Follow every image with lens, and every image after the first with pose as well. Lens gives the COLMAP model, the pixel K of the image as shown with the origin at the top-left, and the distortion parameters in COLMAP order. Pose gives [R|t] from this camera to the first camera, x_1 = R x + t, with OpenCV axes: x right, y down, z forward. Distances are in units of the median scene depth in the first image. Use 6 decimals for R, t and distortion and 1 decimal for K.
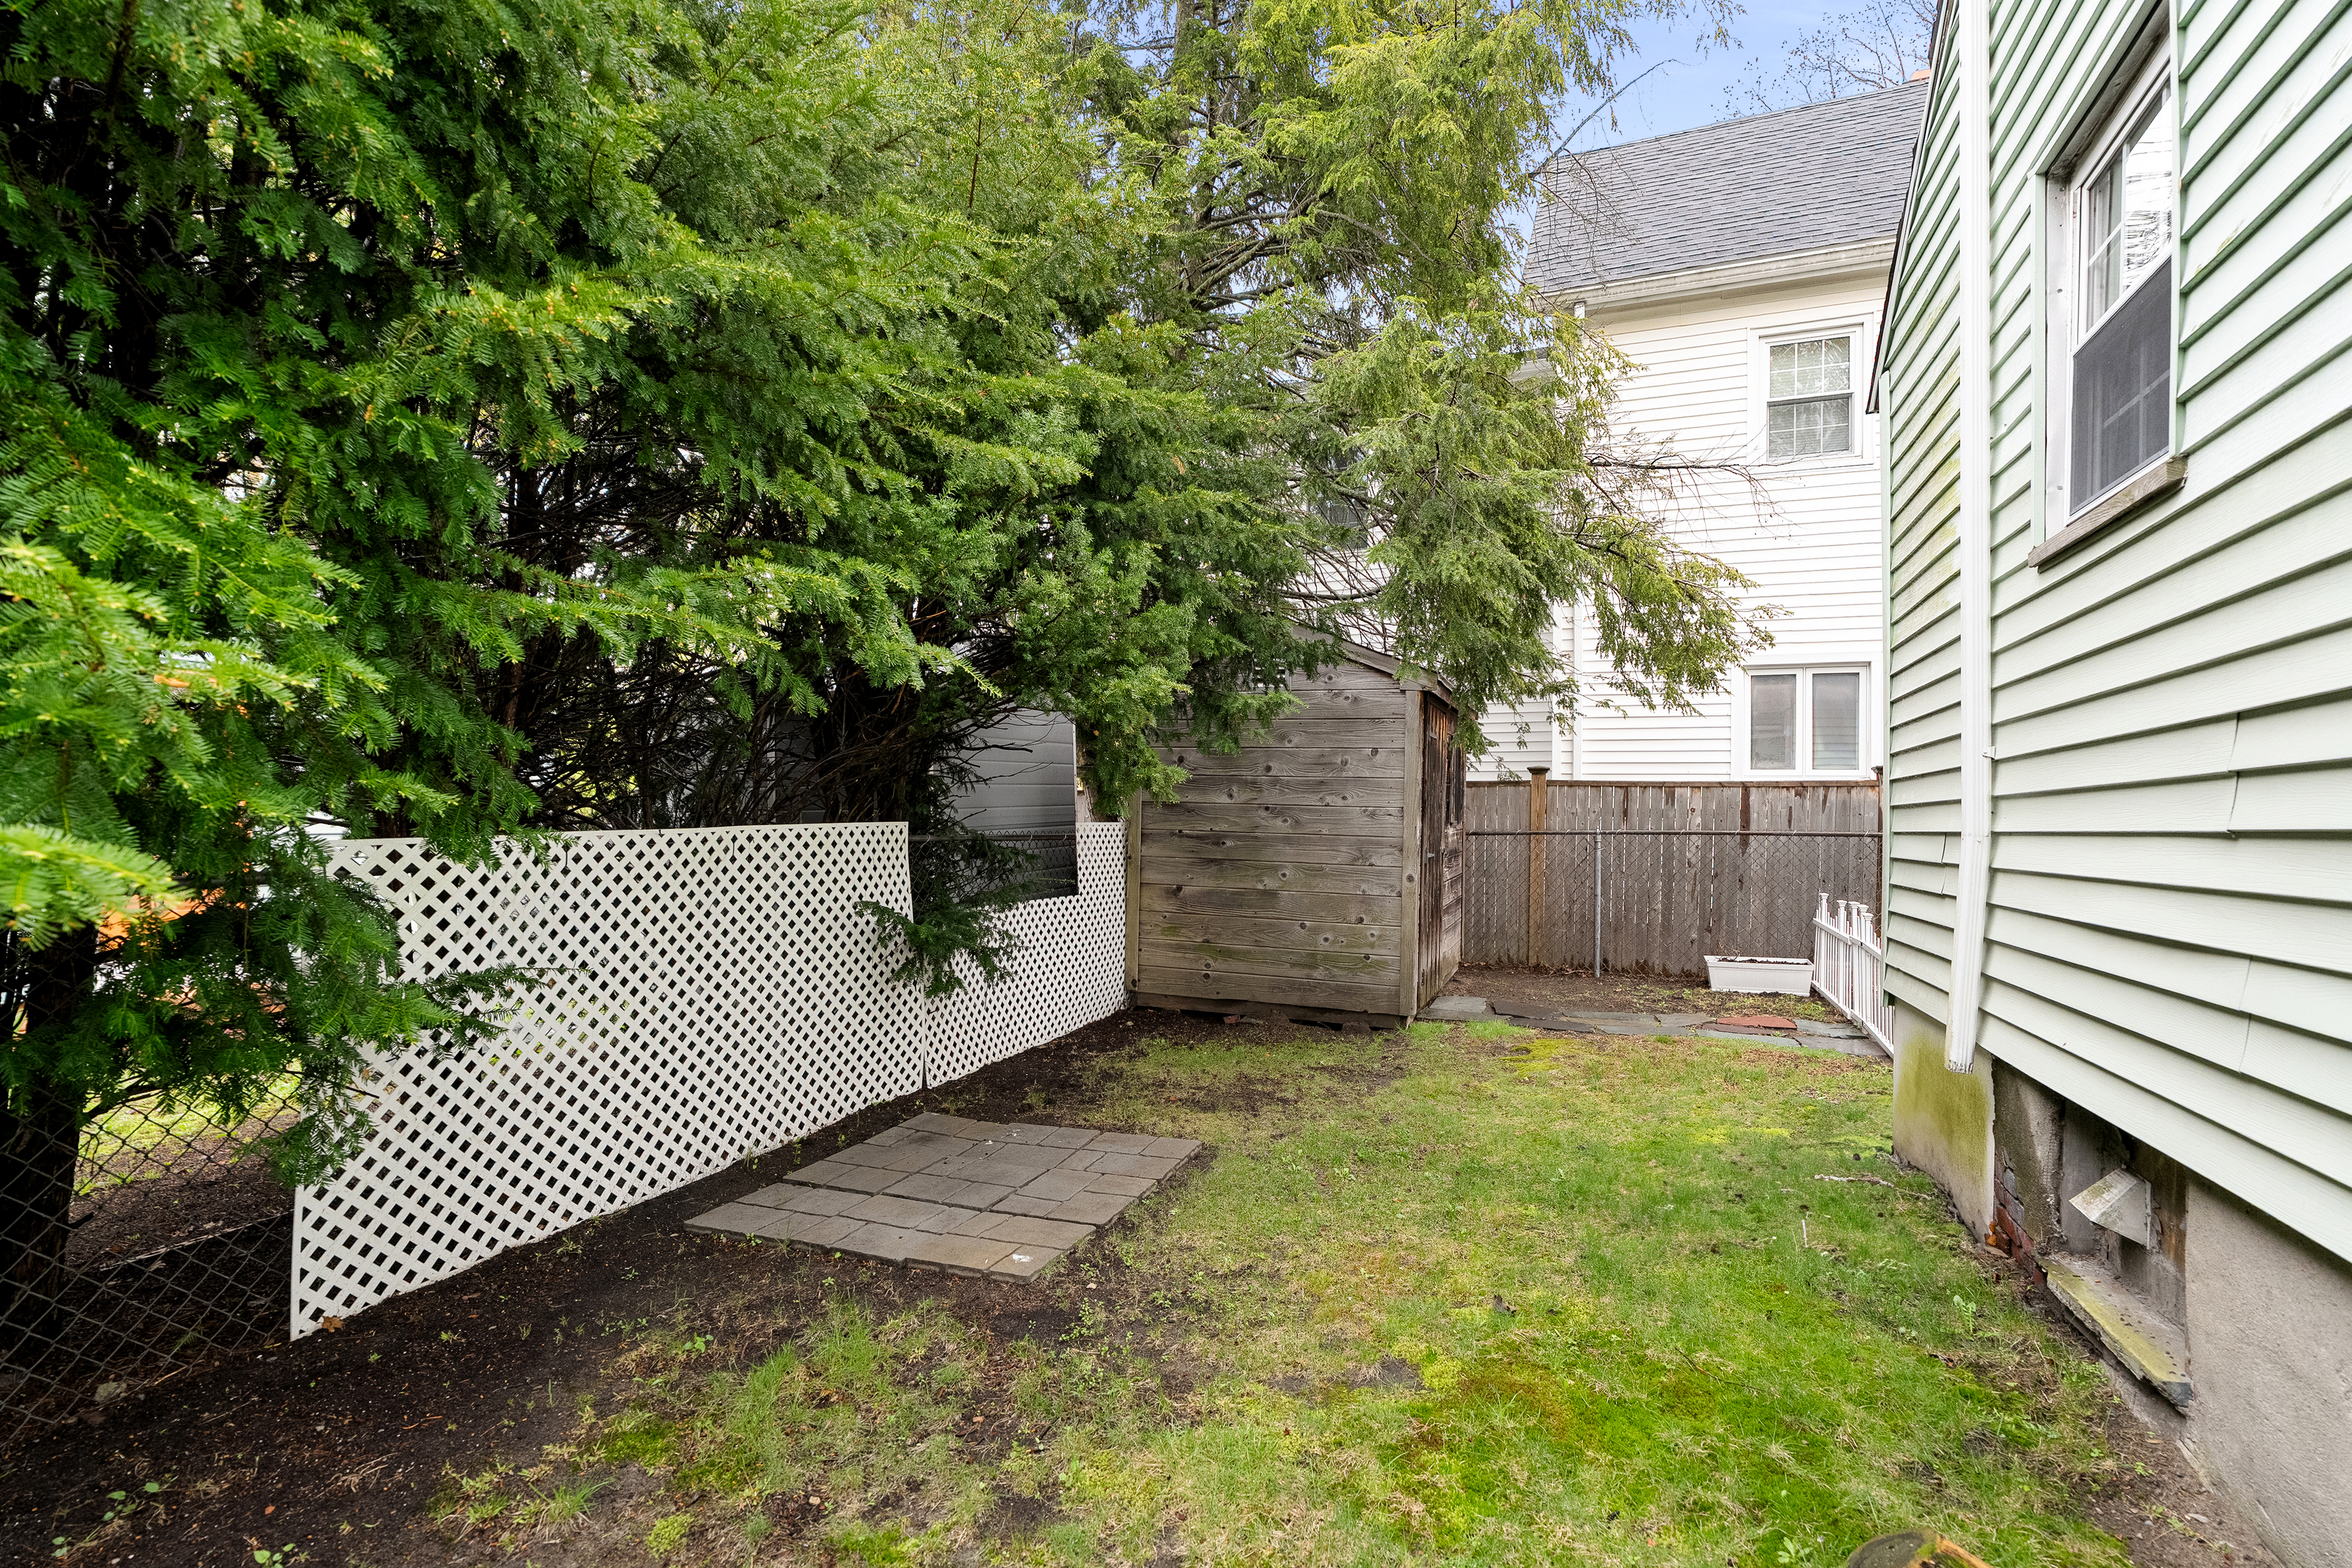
lens RADIAL K [[1062.9, 0, 1183.2], [0, 1062.9, 766.7], [0, 0, 1]] dist [-0.006077, 0.000419]
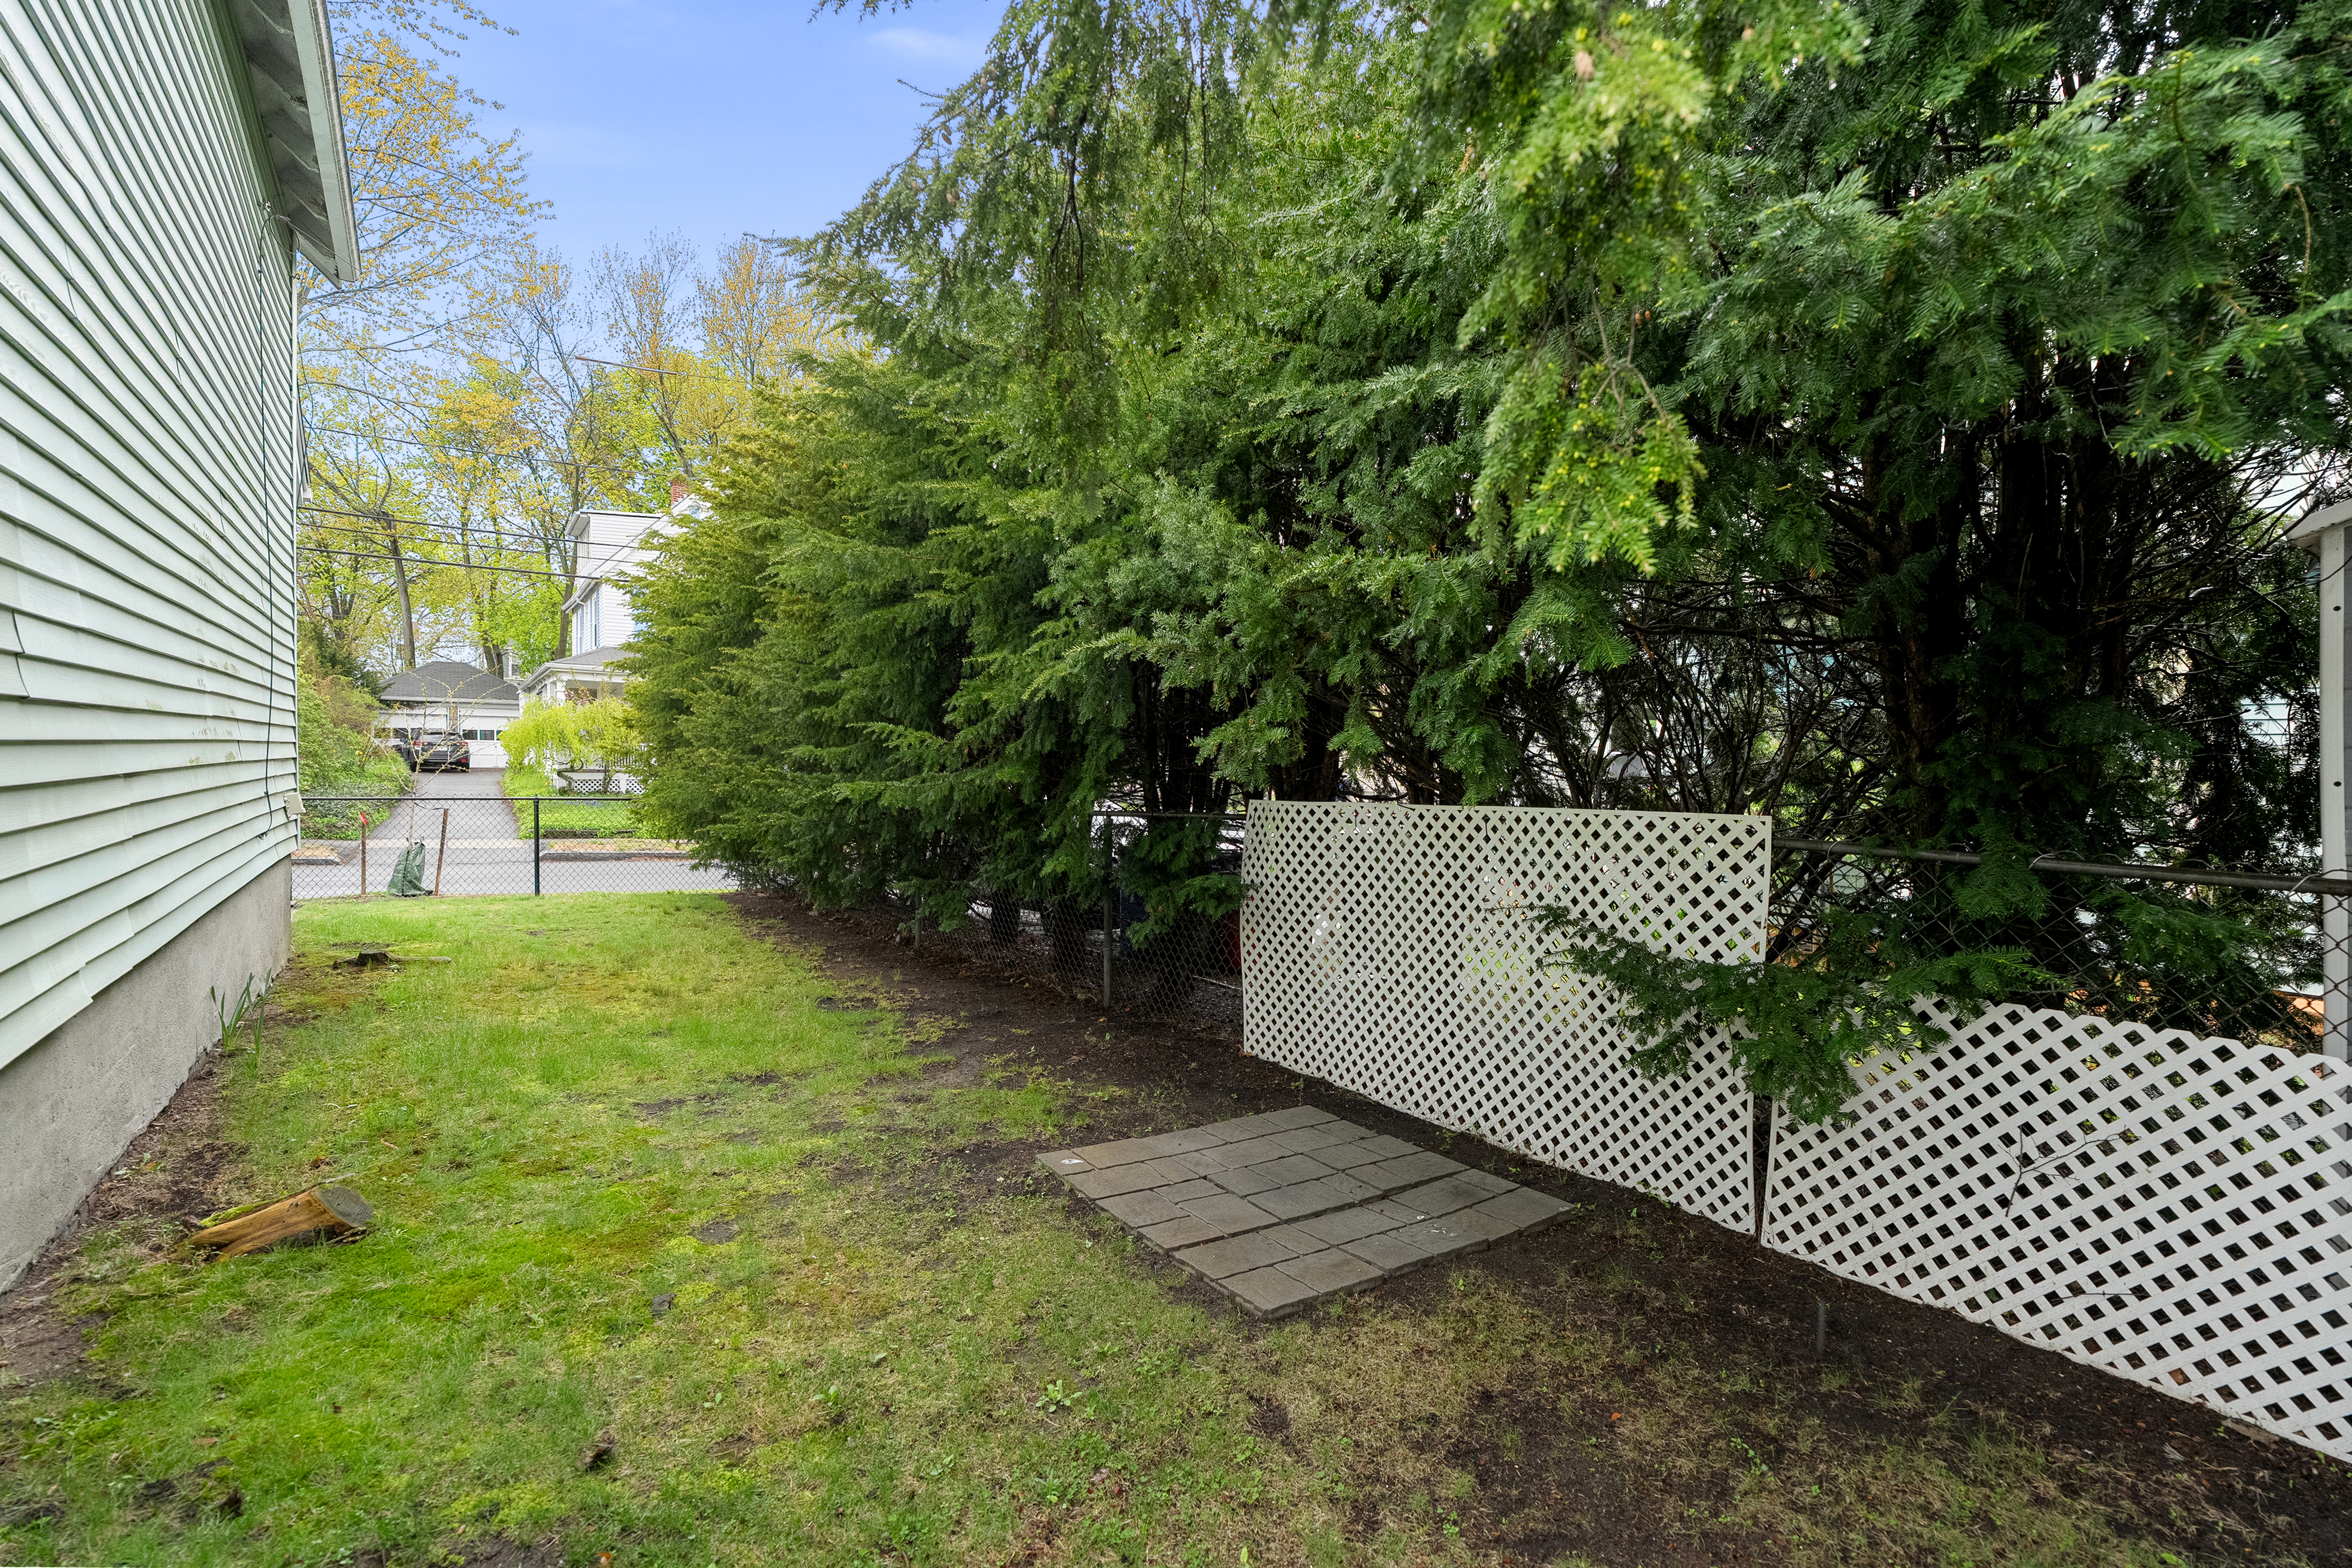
lens RADIAL K [[1062.9, 0, 1183.2], [0, 1062.9, 766.7], [0, 0, 1]] dist [-0.006077, 0.000419]
pose [[-0.537273, -0.015410, -0.843268, 0.581469], [0.016015, 0.999466, -0.028468, 0.044528], [0.843256, -0.028800, -0.536740, 1.300750]]
